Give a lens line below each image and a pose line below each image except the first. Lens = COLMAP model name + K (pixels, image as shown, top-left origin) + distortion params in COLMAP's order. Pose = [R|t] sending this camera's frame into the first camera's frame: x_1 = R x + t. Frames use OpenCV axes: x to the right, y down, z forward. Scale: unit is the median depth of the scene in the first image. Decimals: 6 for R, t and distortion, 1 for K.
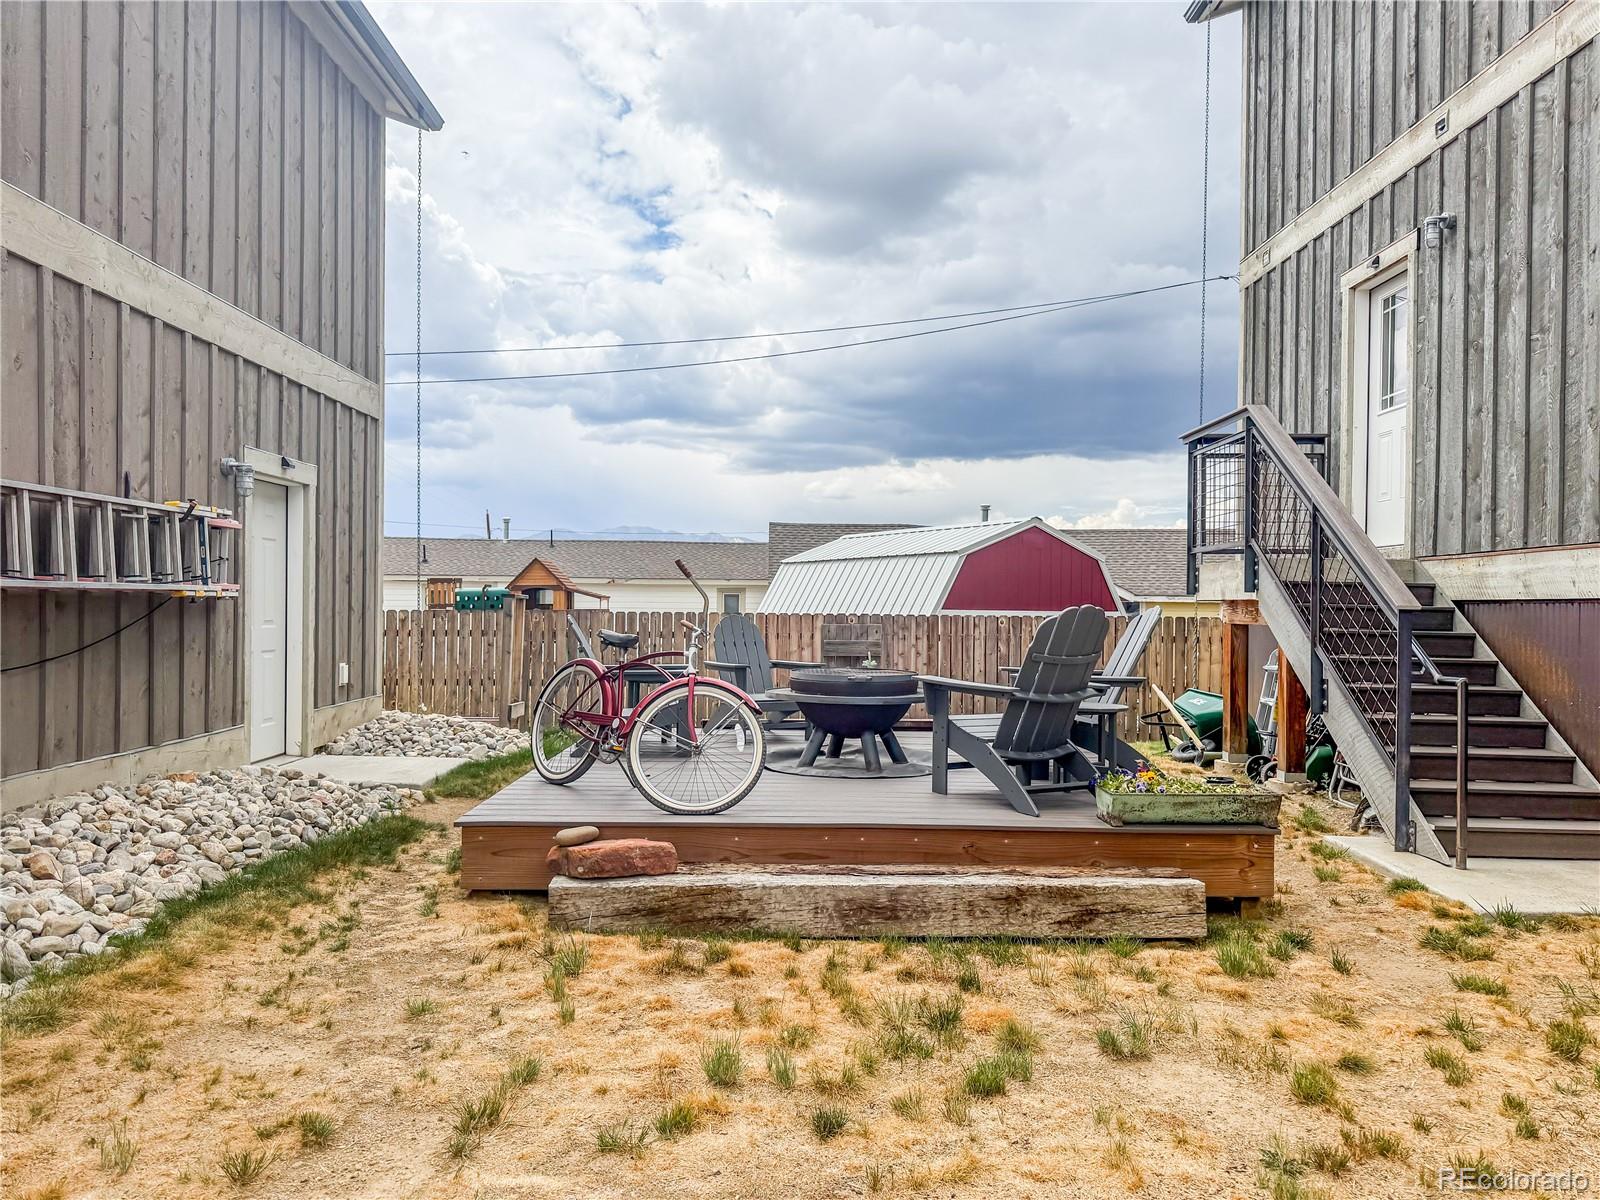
lens RADIAL K [[1133.1, 0, 802.2], [0, 1133.1, 607.3], [0, 0, 1]] dist [0.093757, -0.122006]
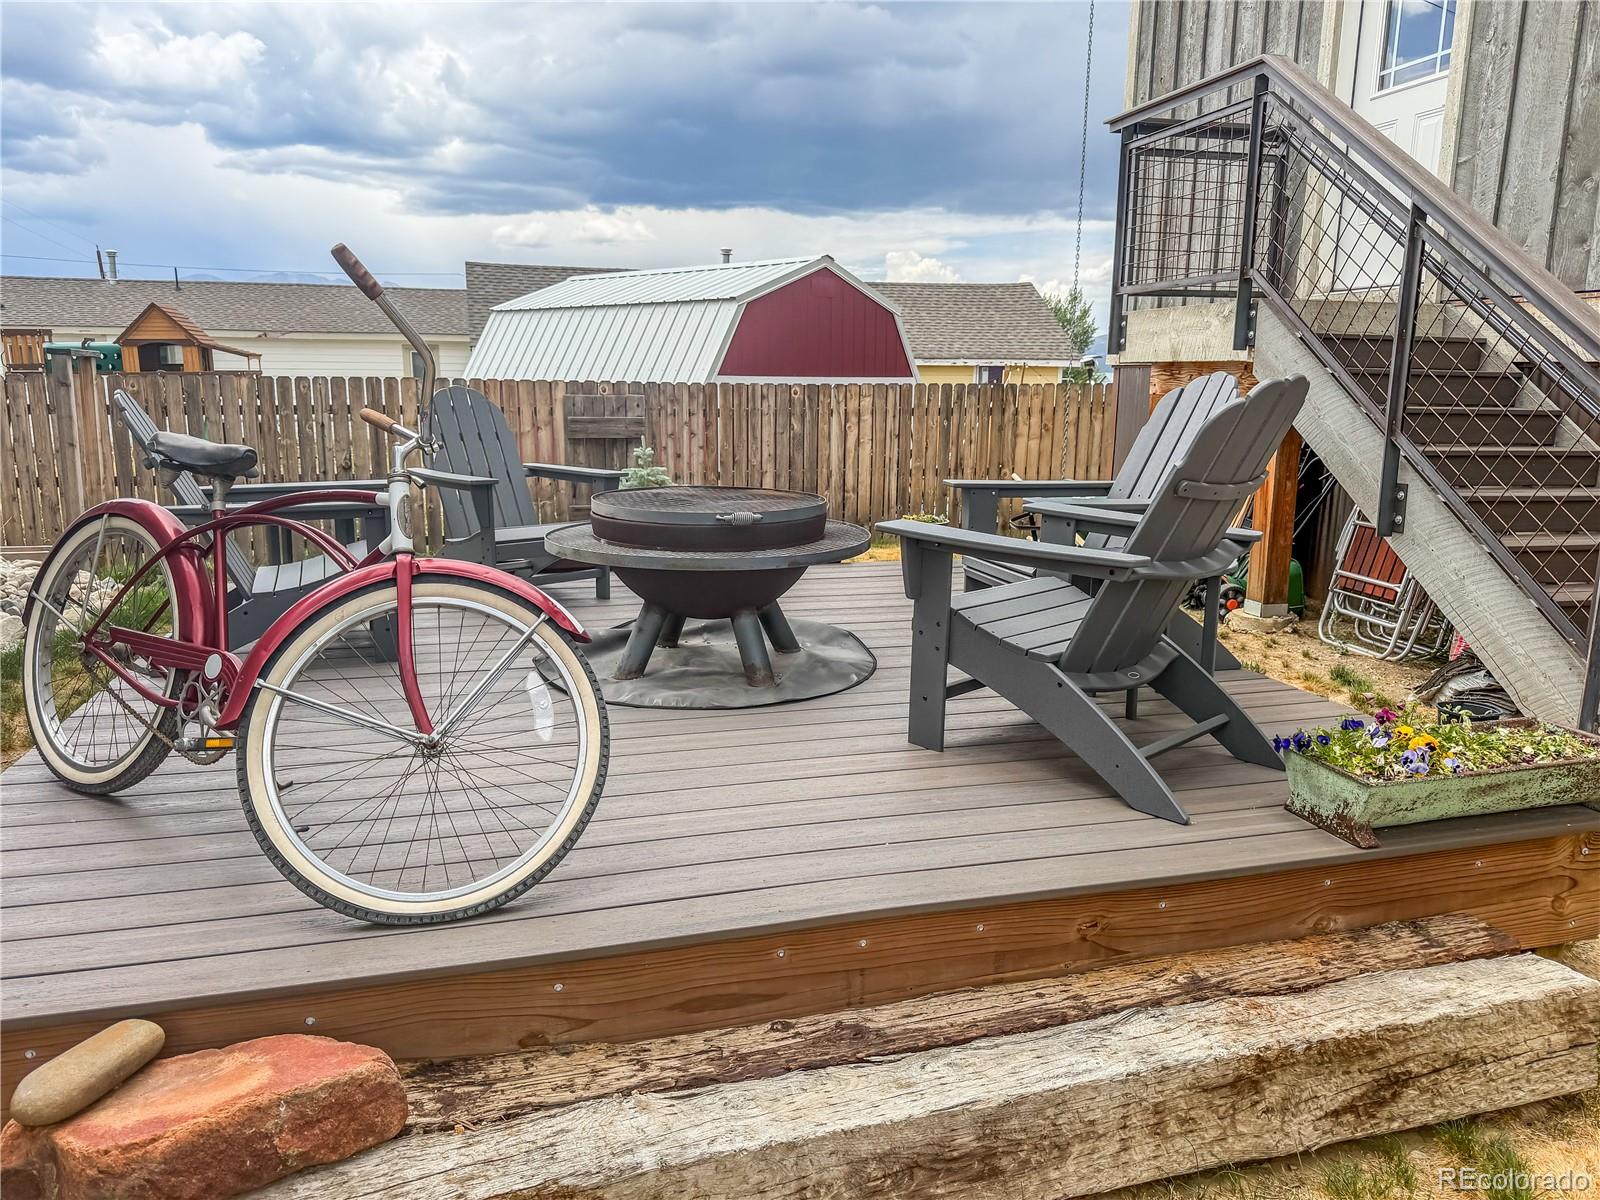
lens RADIAL K [[1133.1, 0, 802.2], [0, 1133.1, 607.3], [0, 0, 1]] dist [0.093757, -0.122006]
pose [[0.967685, -0.051534, 0.246841, -0.031673], [0.000102, 0.978974, 0.203984, -0.002084], [-0.252163, -0.197367, 0.947344, 0.295262]]
